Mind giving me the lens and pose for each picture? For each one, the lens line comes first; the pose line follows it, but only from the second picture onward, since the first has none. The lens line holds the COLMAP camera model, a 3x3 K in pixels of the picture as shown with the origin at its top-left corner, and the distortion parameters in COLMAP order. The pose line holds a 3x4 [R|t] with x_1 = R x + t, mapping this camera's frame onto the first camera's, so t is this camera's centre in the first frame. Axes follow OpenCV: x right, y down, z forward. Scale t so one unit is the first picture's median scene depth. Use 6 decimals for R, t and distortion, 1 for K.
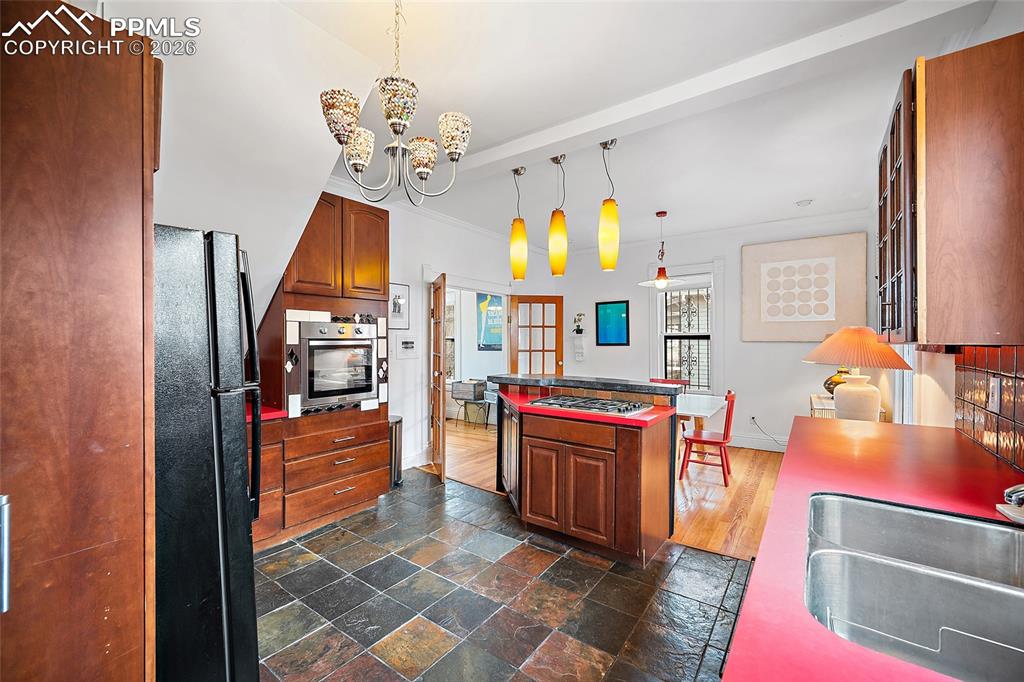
lens RADIAL K [[405.2, 0, 504.9], [0, 405.2, 343.0], [0, 0, 1]] dist [-0.003302, -0.000036]
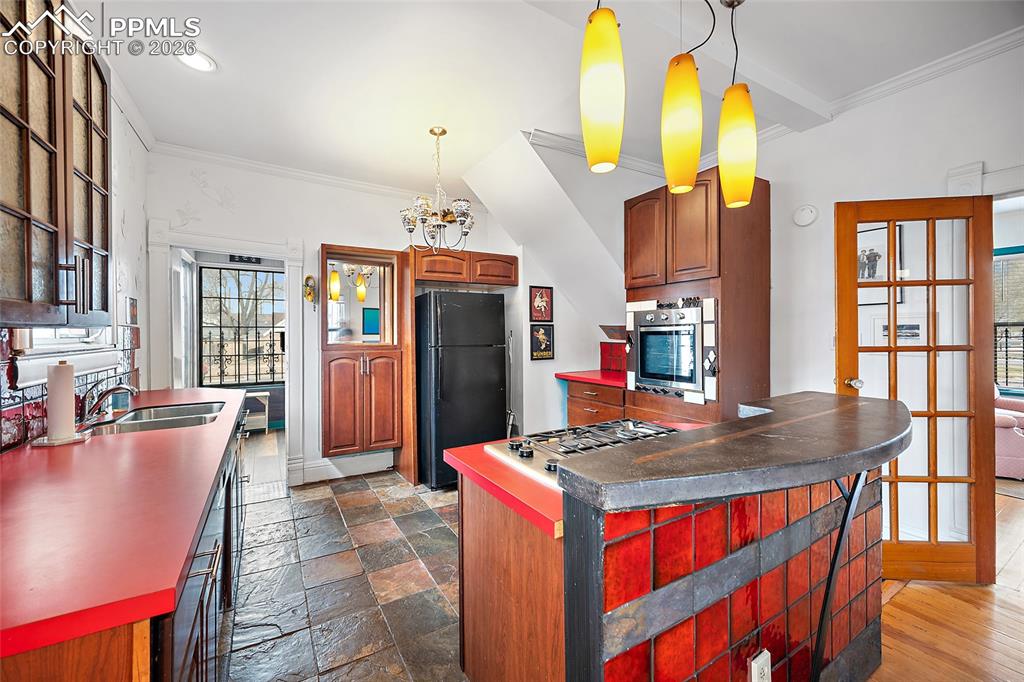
lens RADIAL K [[405.2, 0, 506.8], [0, 405.2, 330.5], [0, 0, 1]] dist [-0.003302, -0.000036]
pose [[-0.378787, -0.003632, -0.925477, 0.542375], [0.002320, 0.999985, -0.004874, 0.006051], [0.925481, -0.003993, -0.378773, 0.797823]]
